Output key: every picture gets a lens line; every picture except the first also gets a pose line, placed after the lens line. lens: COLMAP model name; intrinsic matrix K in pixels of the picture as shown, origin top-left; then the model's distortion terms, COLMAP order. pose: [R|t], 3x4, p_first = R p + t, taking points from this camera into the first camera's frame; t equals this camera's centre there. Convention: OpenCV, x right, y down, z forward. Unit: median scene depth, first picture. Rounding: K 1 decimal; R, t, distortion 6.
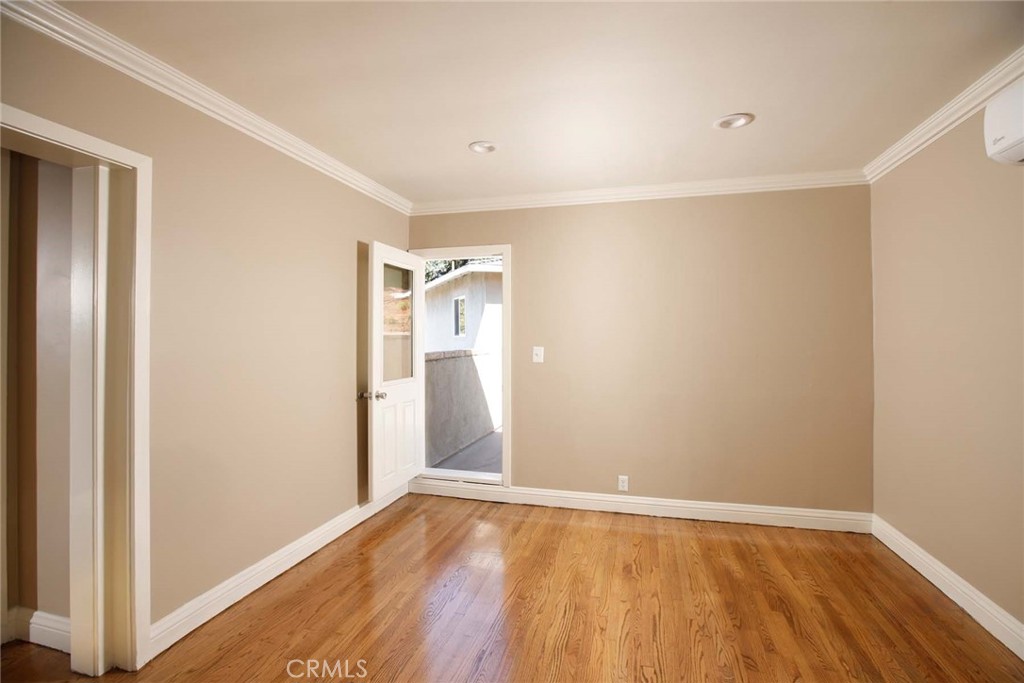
lens RADIAL K [[465.8, 0, 514.0], [0, 465.8, 340.3], [0, 0, 1]] dist [-0.054699, 0.016481]
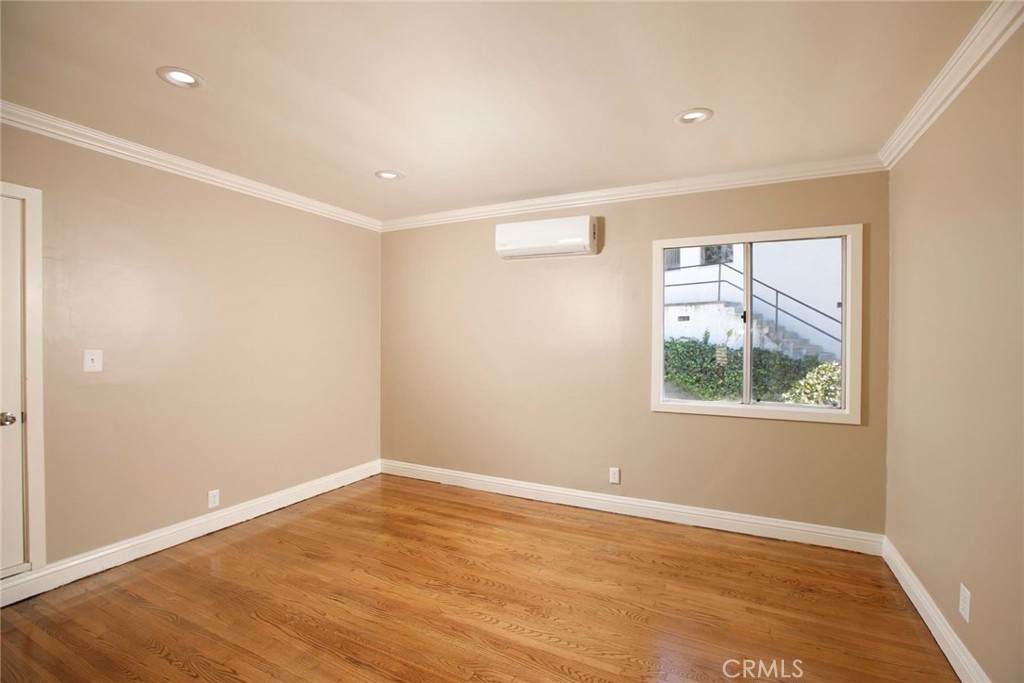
lens RADIAL K [[465.8, 0, 514.0], [0, 465.8, 340.3], [0, 0, 1]] dist [-0.054699, 0.016481]
pose [[0.195294, -0.001879, 0.980743, -0.578739], [0.000827, 0.999998, 0.001752, -0.000855], [-0.980744, 0.000469, 0.195295, 0.279790]]
